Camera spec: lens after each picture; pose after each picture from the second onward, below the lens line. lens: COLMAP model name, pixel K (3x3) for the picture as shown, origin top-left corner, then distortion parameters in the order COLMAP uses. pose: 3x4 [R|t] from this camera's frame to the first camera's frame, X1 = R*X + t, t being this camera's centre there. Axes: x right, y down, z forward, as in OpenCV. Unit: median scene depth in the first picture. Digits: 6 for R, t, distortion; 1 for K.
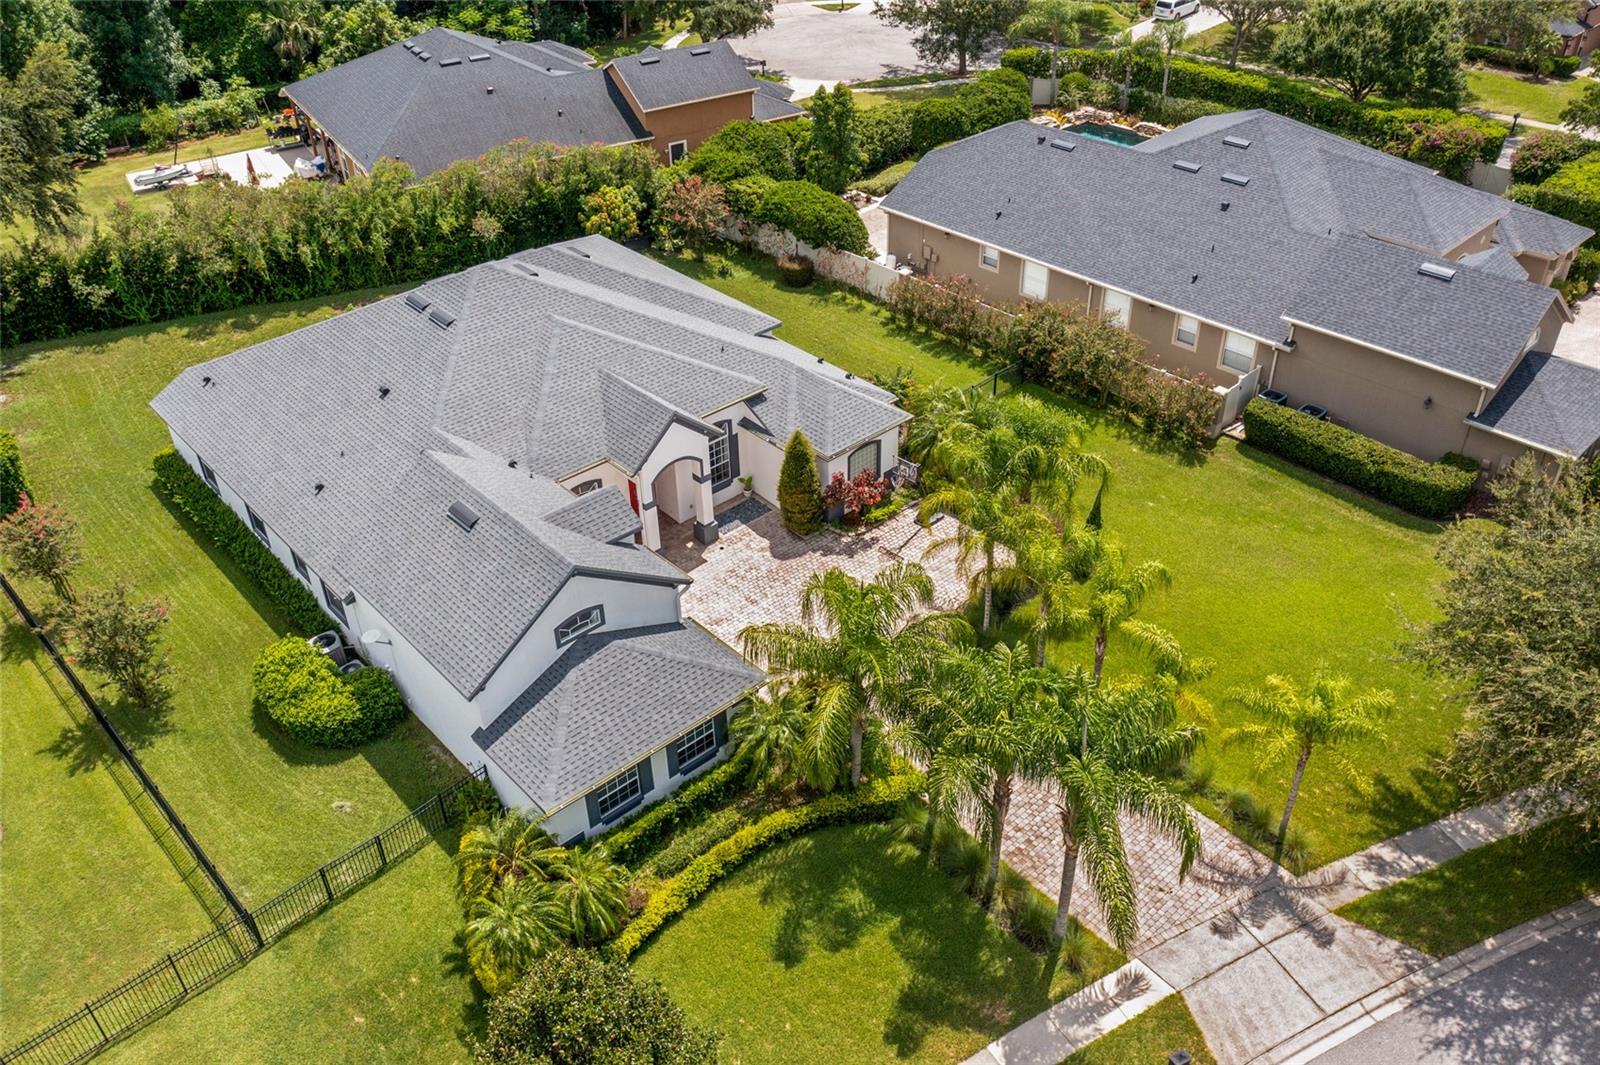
lens RADIAL K [[1255.7, 0, 800.0], [0, 1255.7, 532.5], [0, 0, 1]] dist [0.001614, -0.003038]
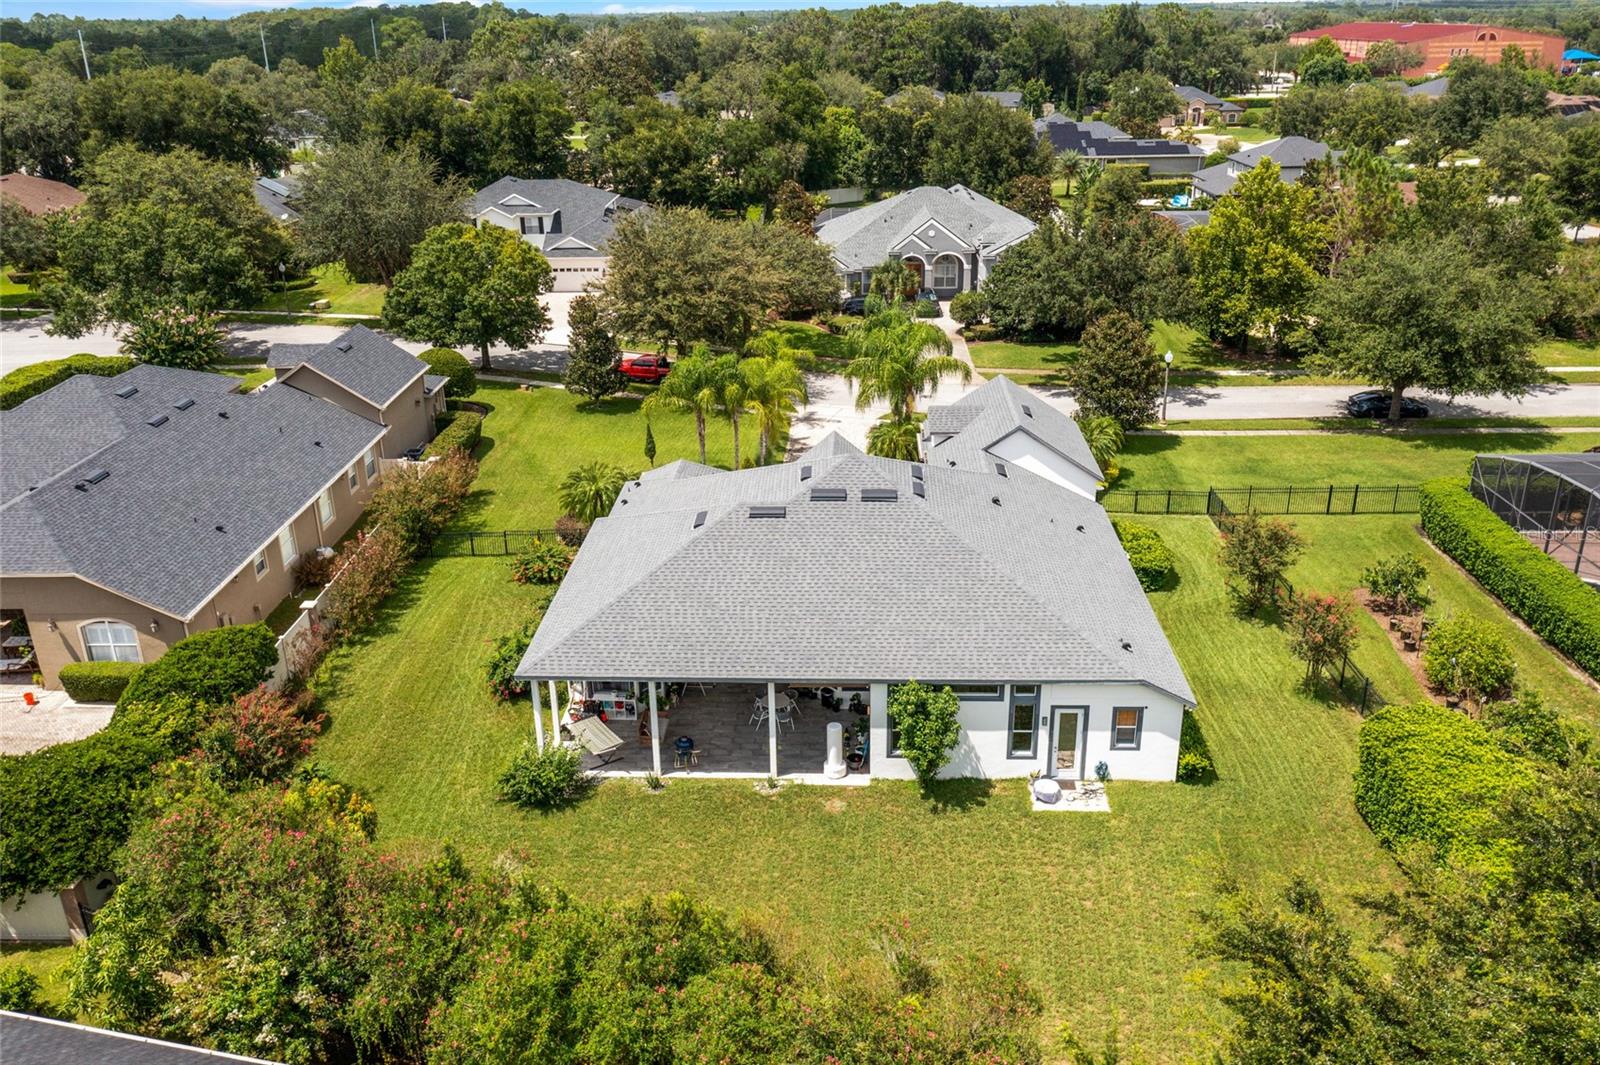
lens RADIAL K [[1255.7, 0, 800.0], [0, 1255.7, 532.5], [0, 0, 1]] dist [0.001614, -0.003038]
pose [[-0.707139, -0.244824, 0.663337, -1.190582], [0.433176, 0.591478, 0.680082, -1.155670], [-0.558850, 0.768254, -0.312205, 1.845428]]
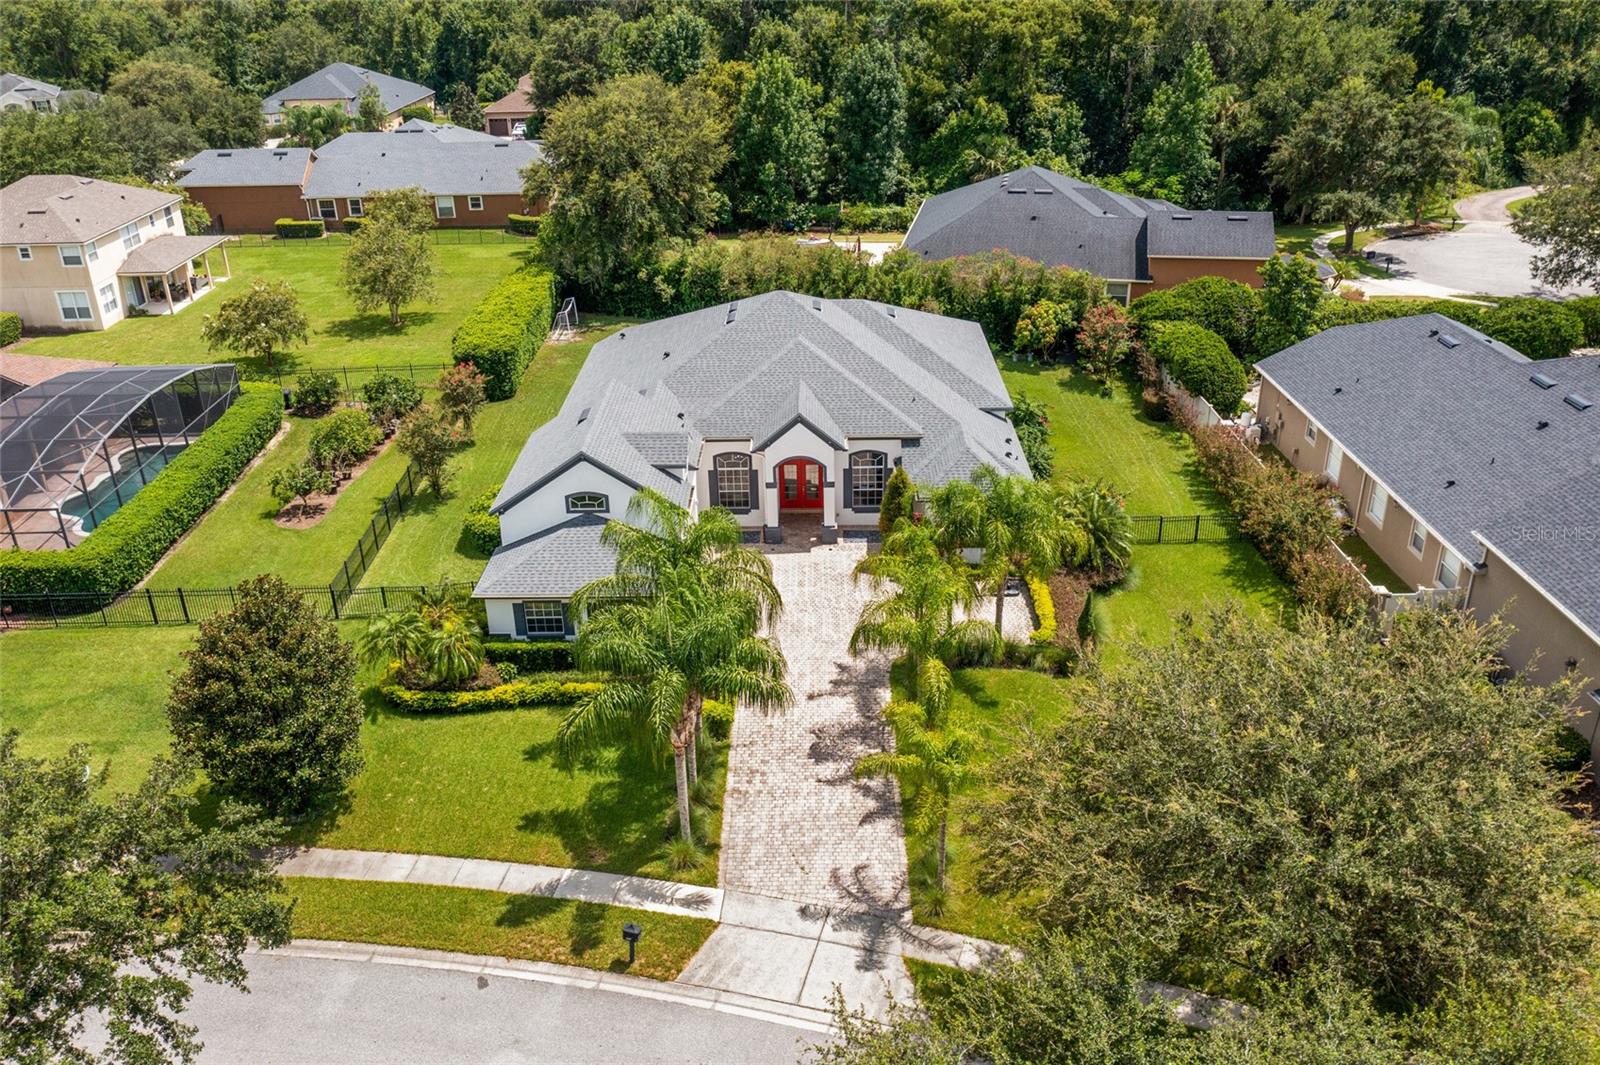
lens RADIAL K [[1255.7, 0, 800.0], [0, 1255.7, 532.5], [0, 0, 1]] dist [0.001614, -0.003038]
pose [[0.734876, 0.300682, -0.607905, 0.831814], [-0.388049, 0.921543, -0.013285, 0.032649], [0.556216, 0.245660, 0.793899, 0.068464]]
